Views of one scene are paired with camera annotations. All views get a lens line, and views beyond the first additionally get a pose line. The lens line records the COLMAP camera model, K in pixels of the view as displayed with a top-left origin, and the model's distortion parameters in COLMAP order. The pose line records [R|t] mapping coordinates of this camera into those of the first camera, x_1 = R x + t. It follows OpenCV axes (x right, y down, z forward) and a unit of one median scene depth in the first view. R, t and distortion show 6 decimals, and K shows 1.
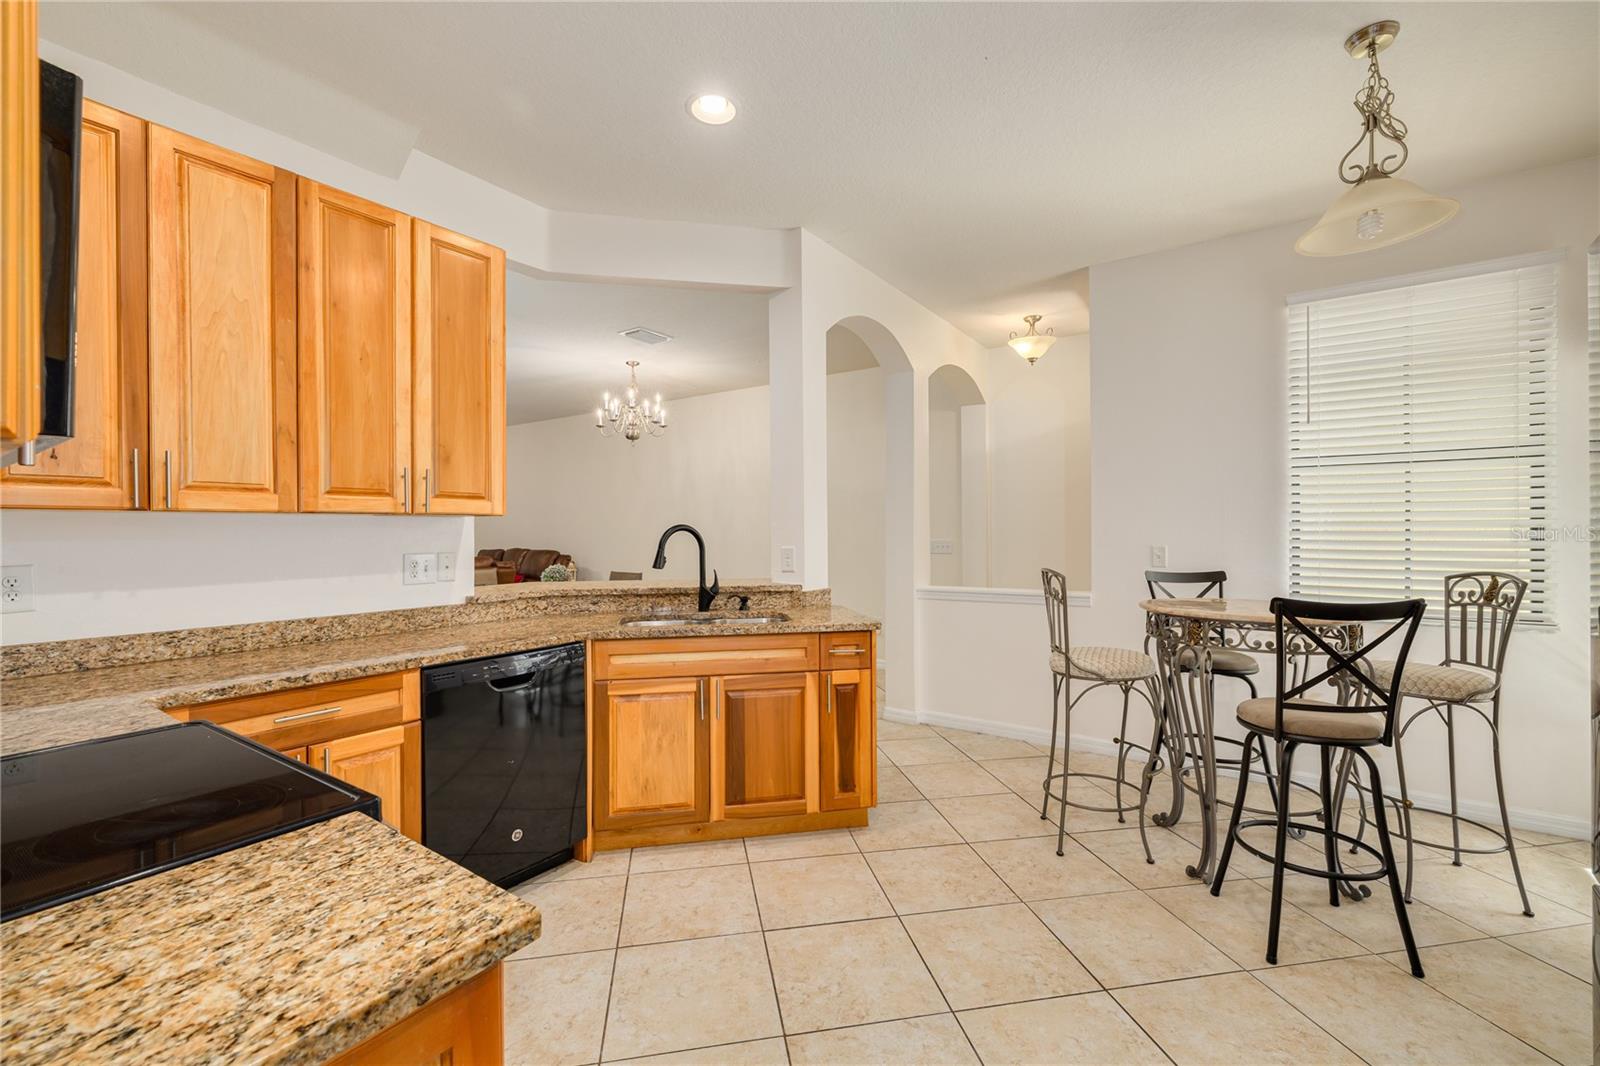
lens RADIAL K [[662.3, 0, 796.9], [0, 662.3, 531.0], [0, 0, 1]] dist [-0.000195, 0.000261]
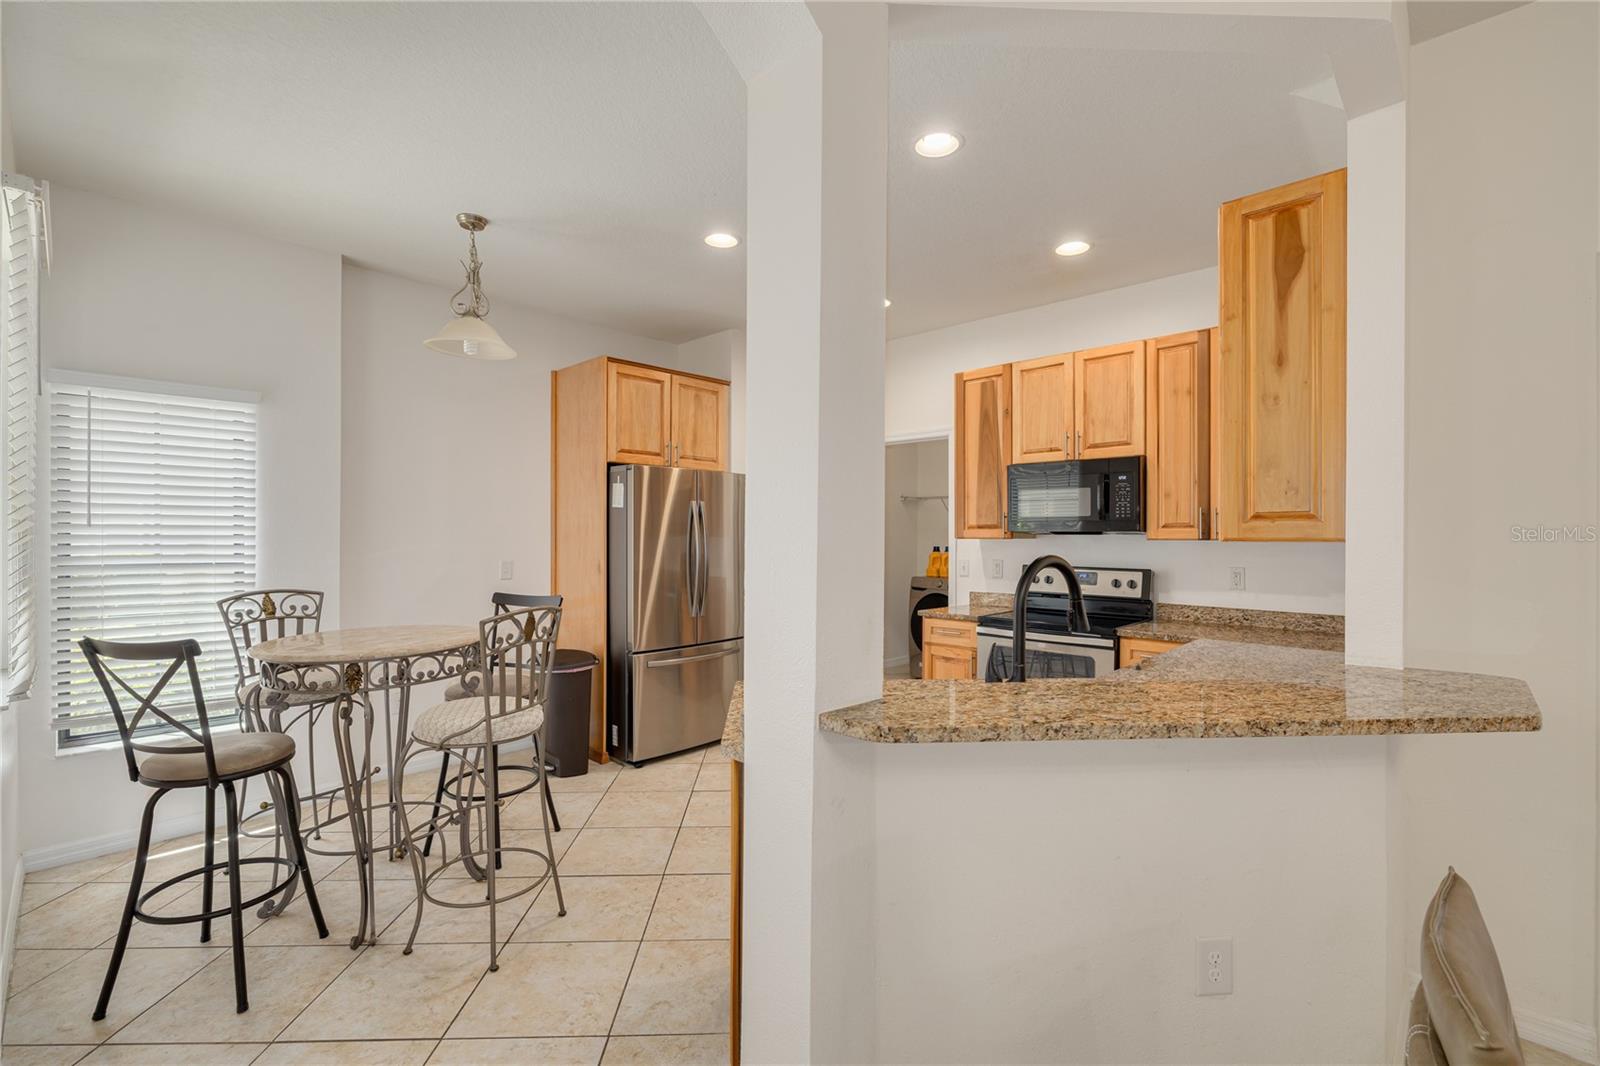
lens RADIAL K [[708.0, 0, 807.1], [0, 708.0, 537.7], [0, 0, 1]] dist [-0.001299, 0.000122]
pose [[-0.990346, 0.000774, 0.138618, -0.085574], [0.001320, 0.999992, 0.003847, -0.038424], [-0.138613, 0.003992, -0.990339, 2.325439]]
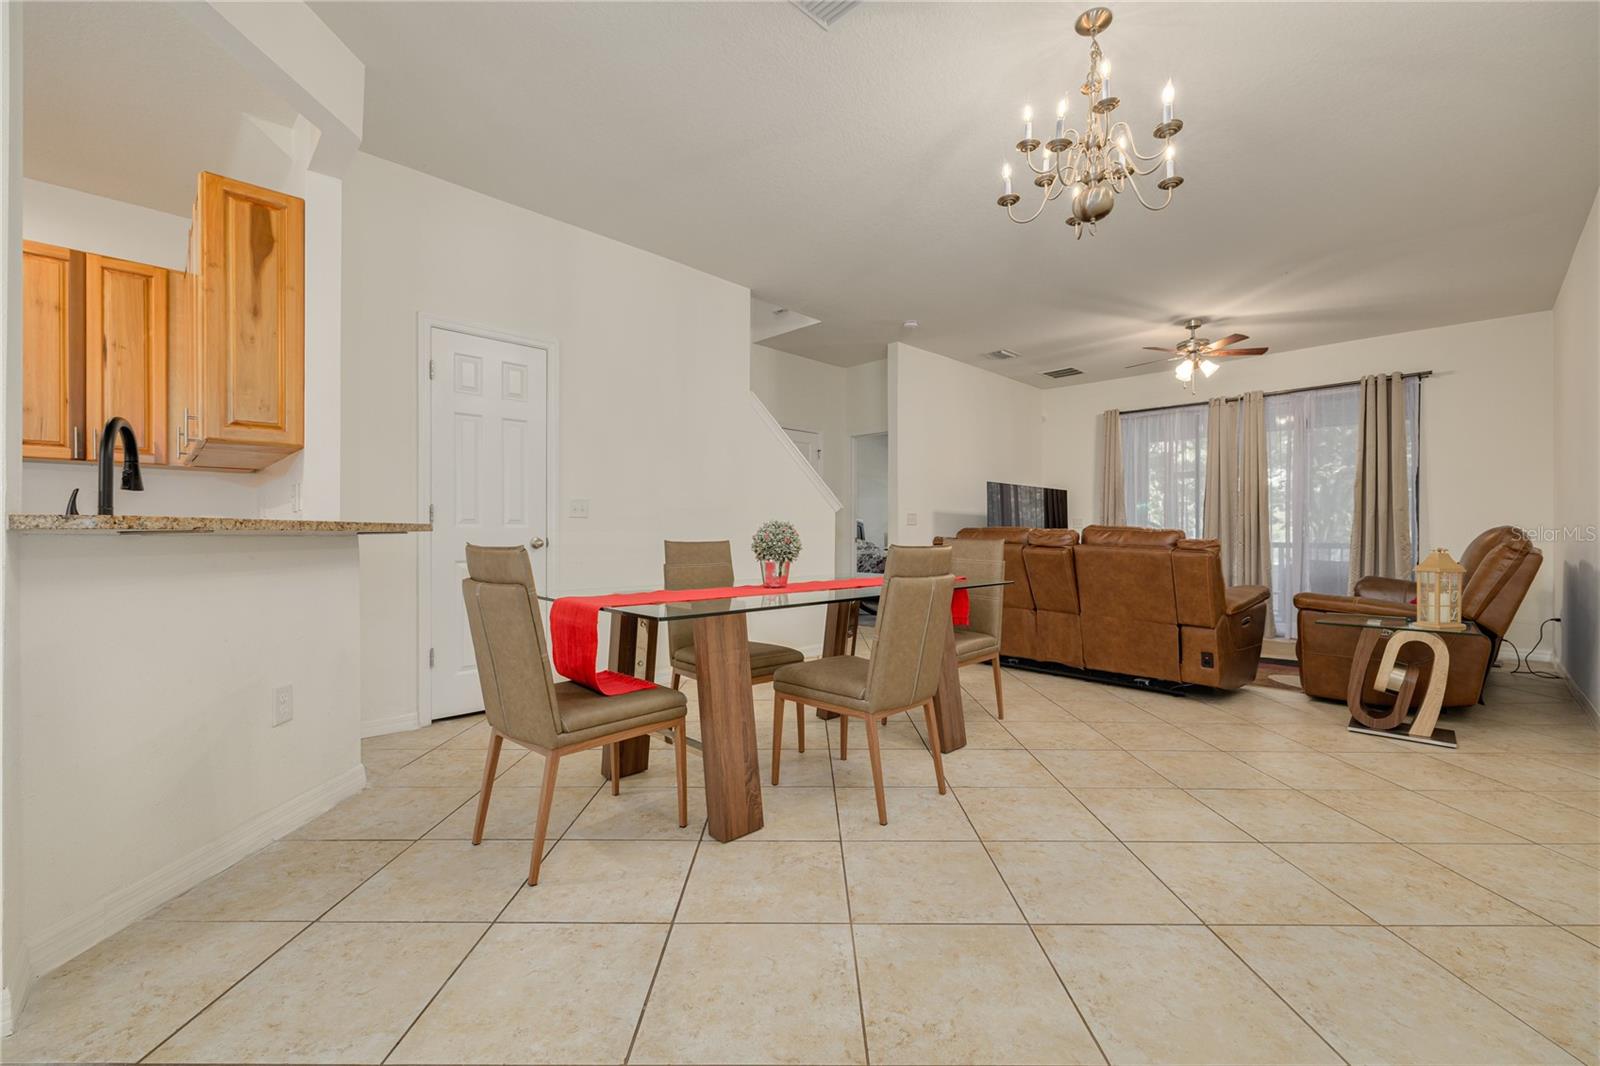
lens RADIAL K [[662.3, 0, 804.4], [0, 662.3, 534.4], [0, 0, 1]] dist [-0.000195, 0.000261]
pose [[-0.172899, 0.003080, -0.984935, 0.464334], [-0.005463, 0.999977, 0.004086, 0.133817], [0.984924, 0.006087, -0.172879, 2.516036]]
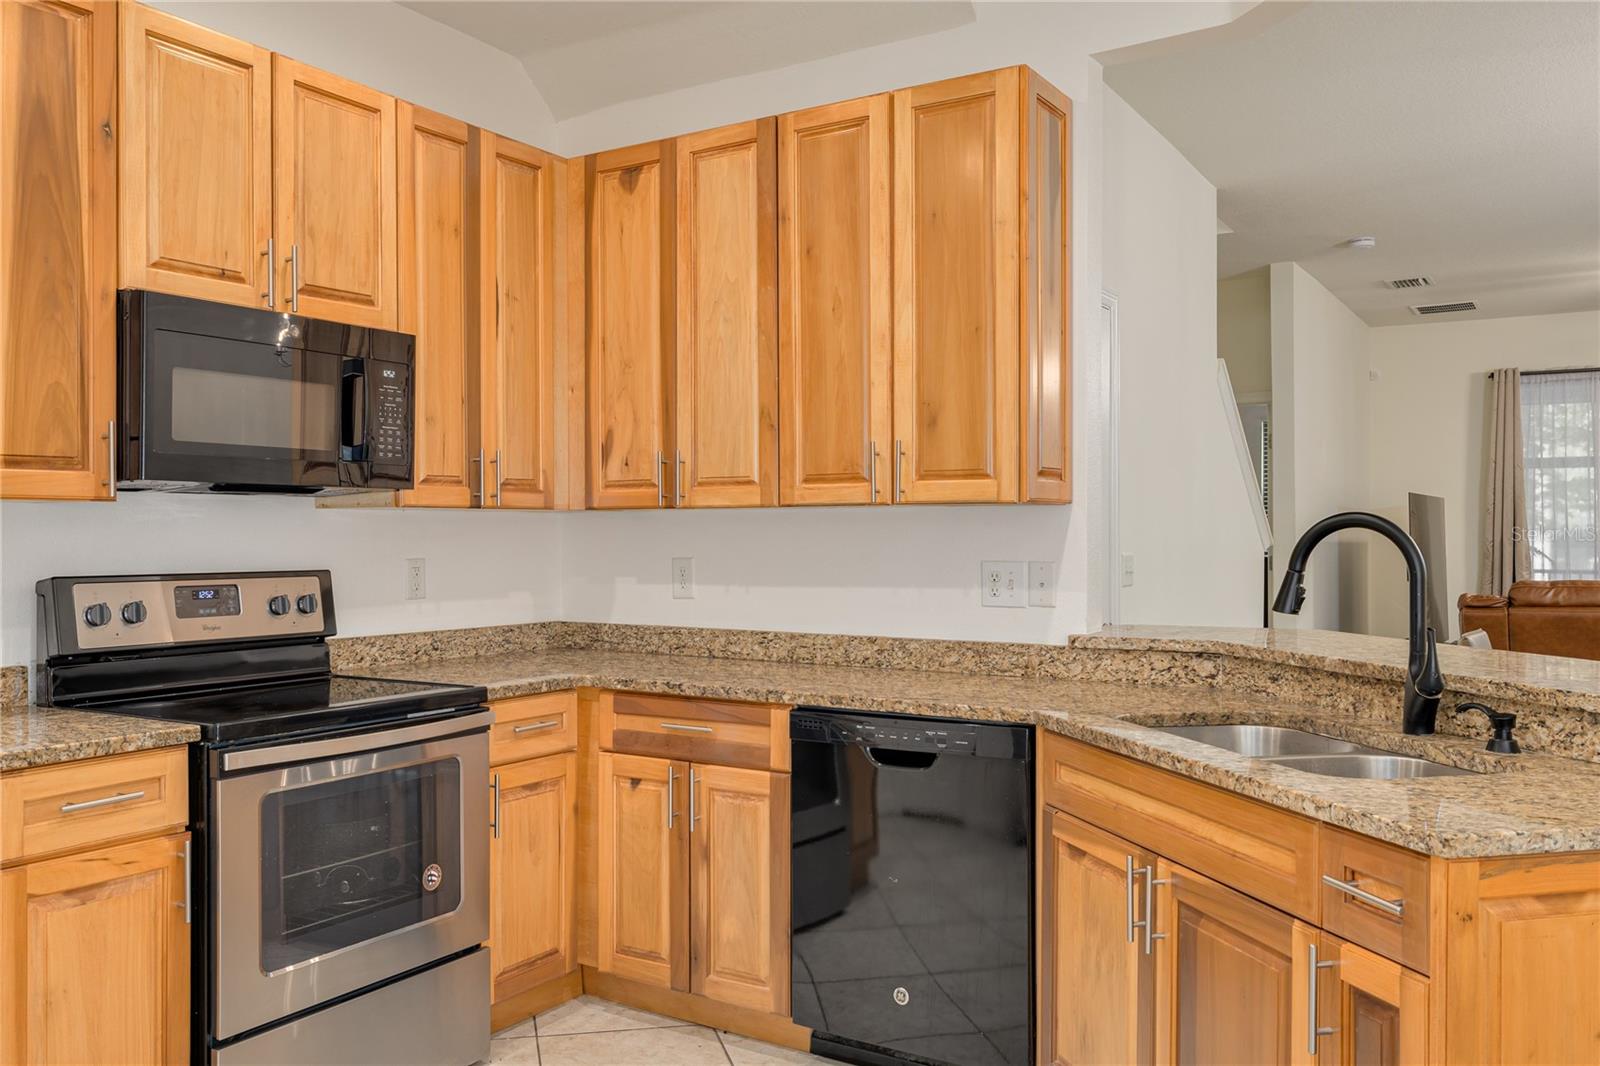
lens RADIAL K [[1304.0, 0, 753.6], [0, 1304.0, 539.7], [0, 0, 1]] dist [-0.004978, 0.004558]
pose [[0.040493, 0.010664, -0.999123, 0.907168], [0.000831, 0.999942, 0.010706, -0.002610], [0.999179, -0.001264, 0.040481, 0.861312]]
